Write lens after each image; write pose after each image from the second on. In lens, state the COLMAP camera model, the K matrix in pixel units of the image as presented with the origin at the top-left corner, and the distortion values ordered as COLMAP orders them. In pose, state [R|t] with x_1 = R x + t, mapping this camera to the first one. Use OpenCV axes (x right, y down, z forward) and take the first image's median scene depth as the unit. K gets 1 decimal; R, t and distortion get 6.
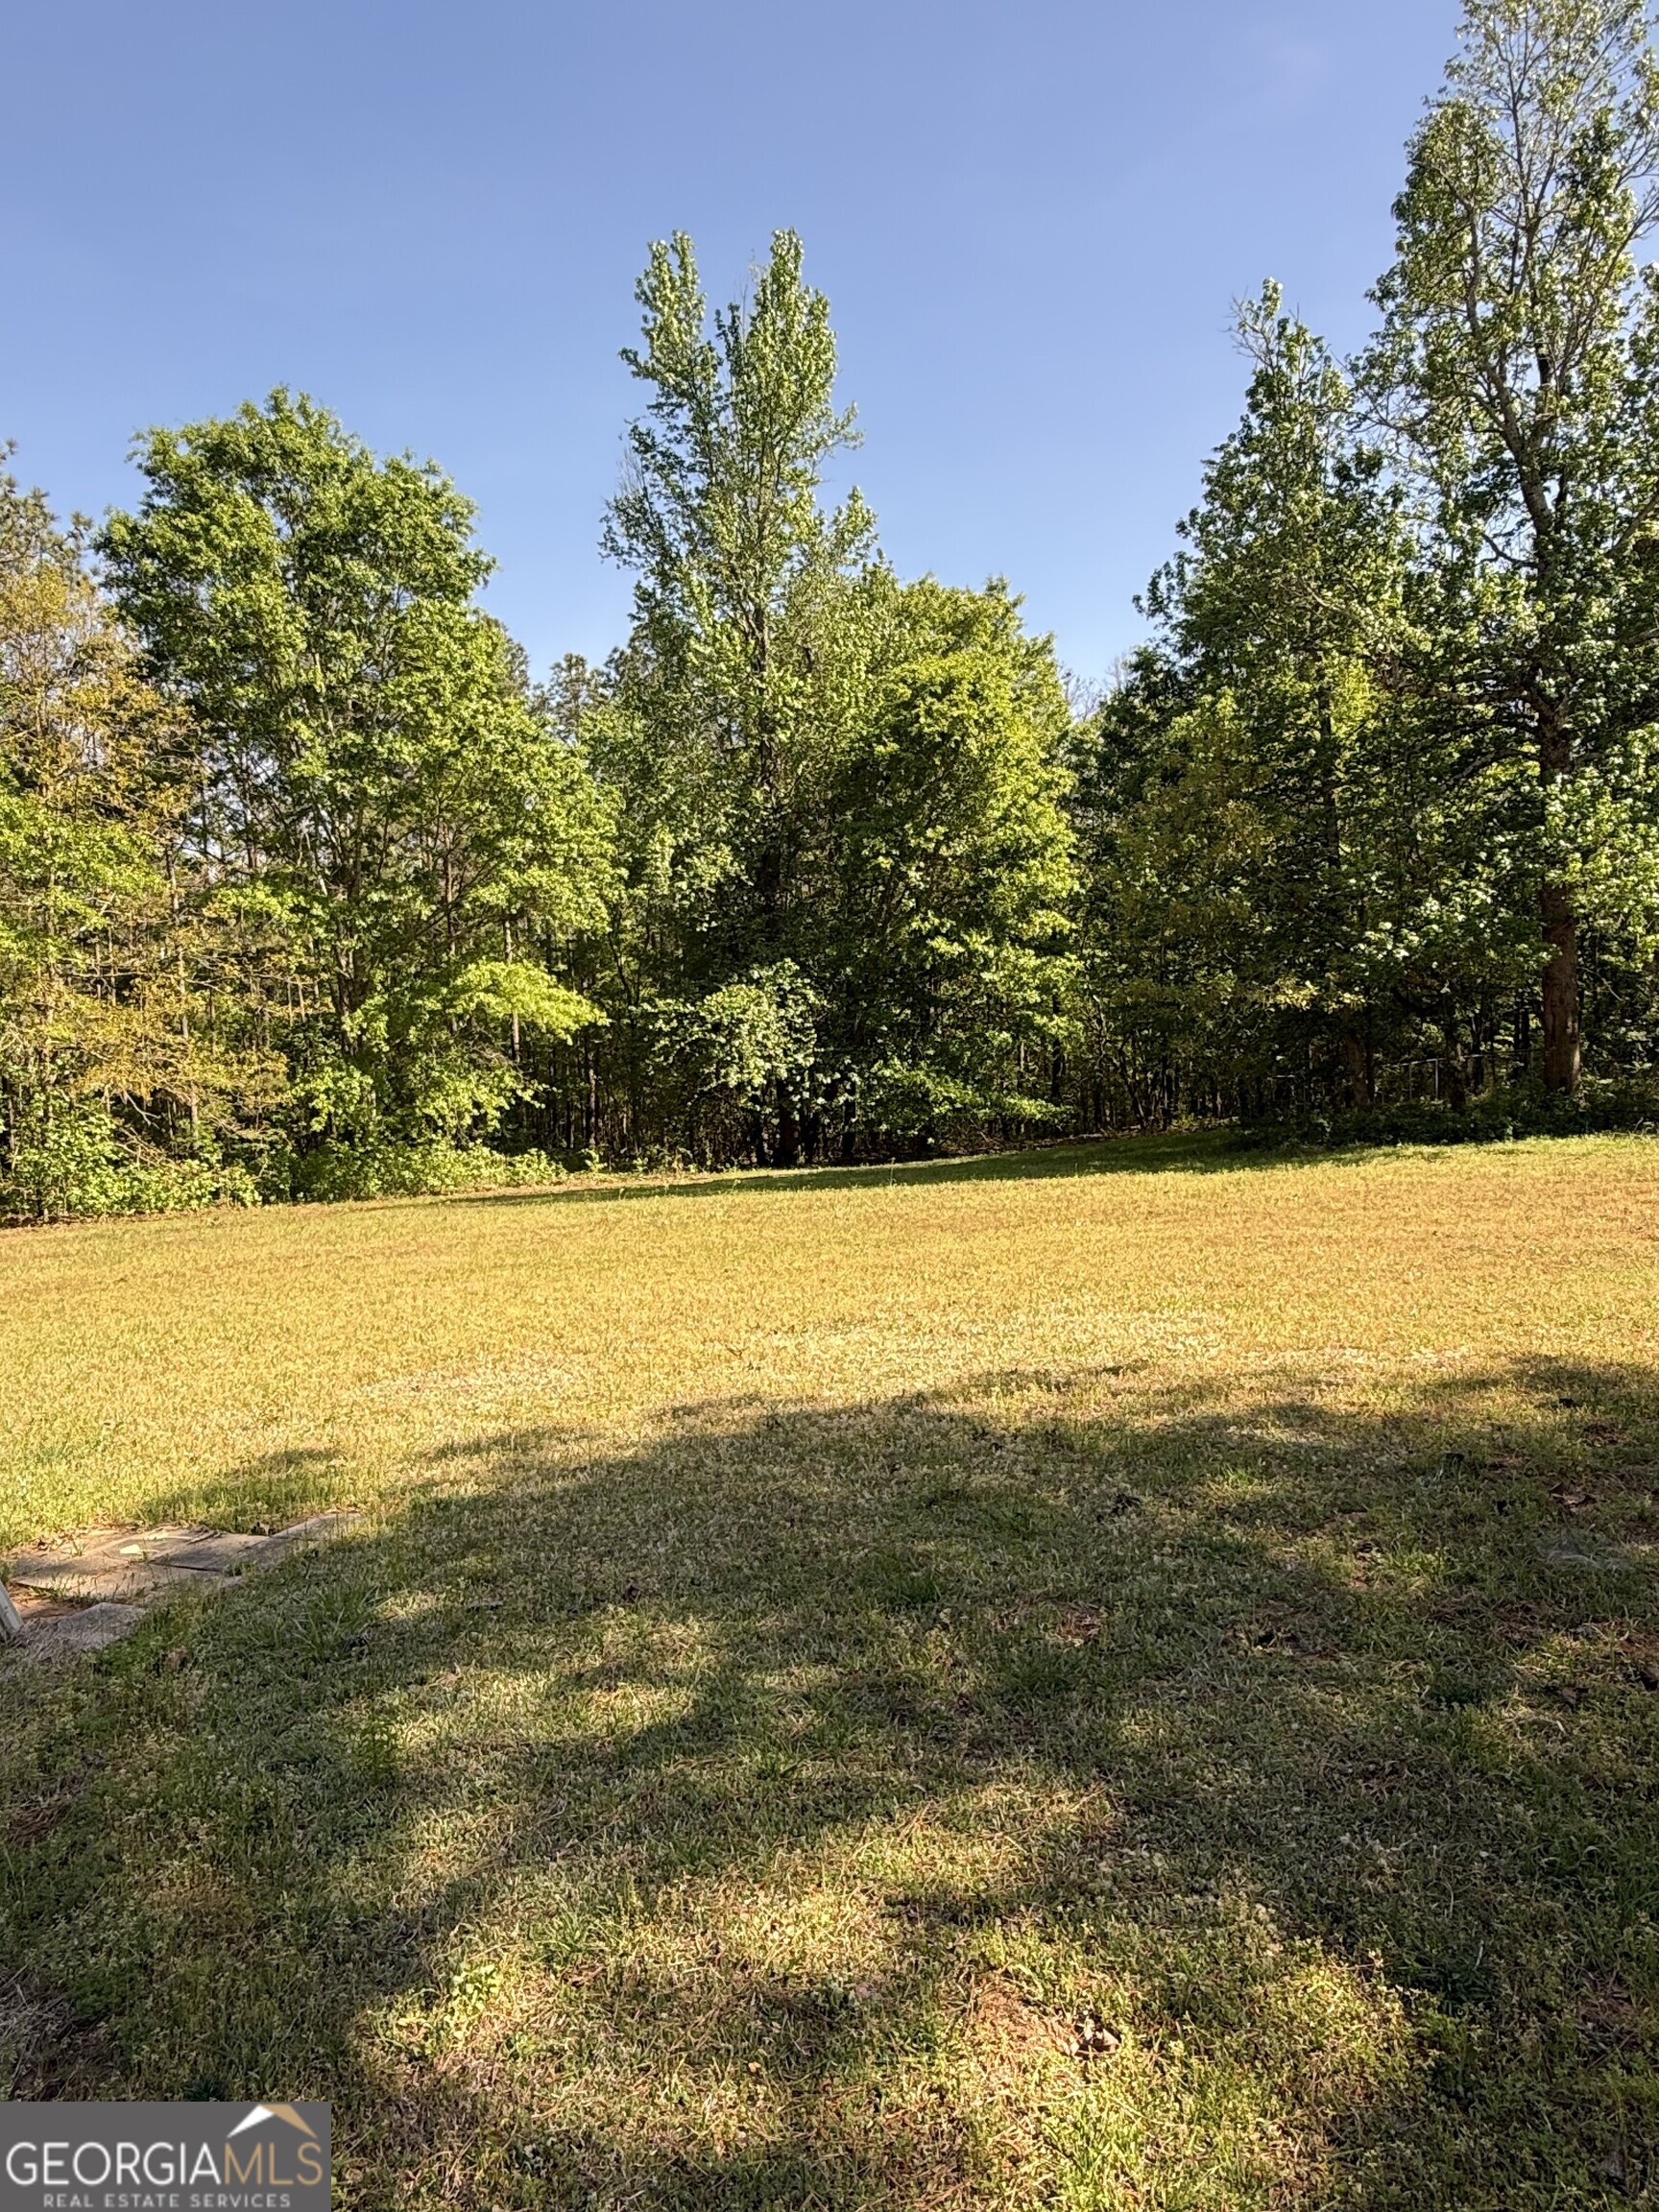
lens RADIAL K [[1345.9, 0, 826.0], [0, 1345.9, 1108.3], [0, 0, 1]] dist [-0.037131, -0.000746]
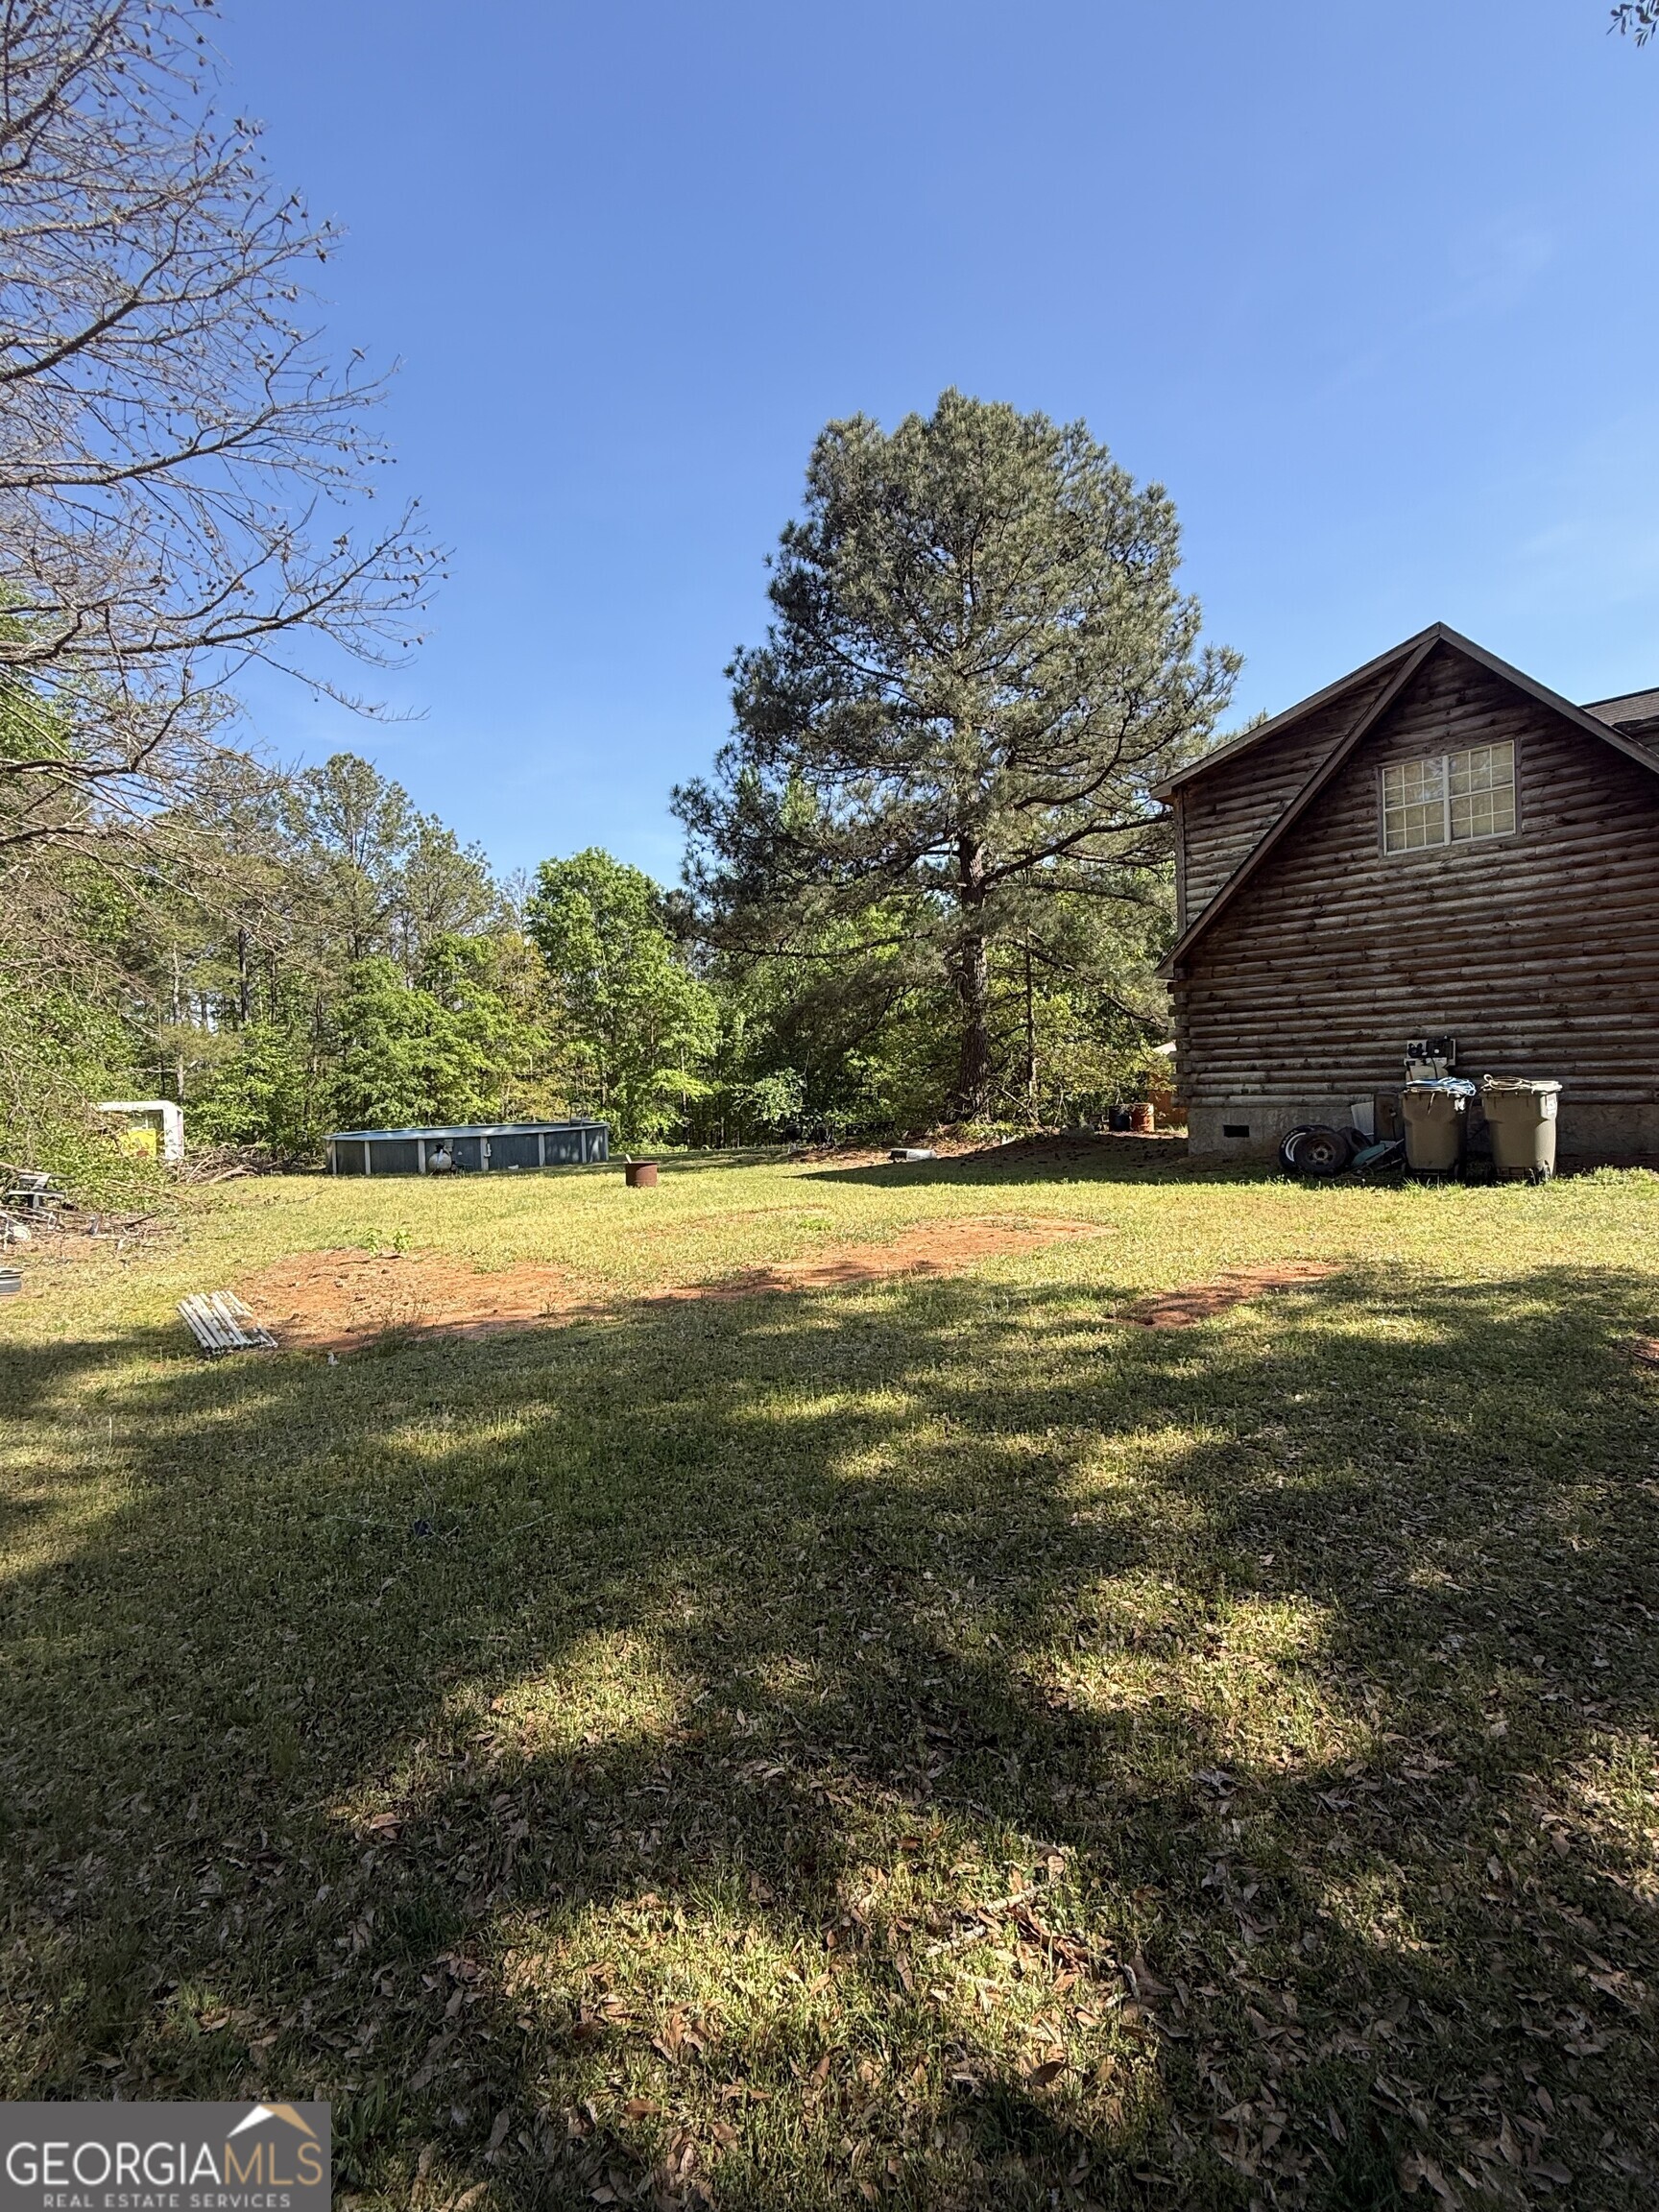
lens RADIAL K [[1038.7, 0, 828.2], [0, 1038.7, 1111.9], [0, 0, 1]] dist [-0.001487, 0.001493]
pose [[0.993942, 0.012019, -0.109246, 0.247142], [-0.017173, 0.998777, -0.046357, 0.053054], [0.108556, 0.047952, 0.992933, -0.838580]]
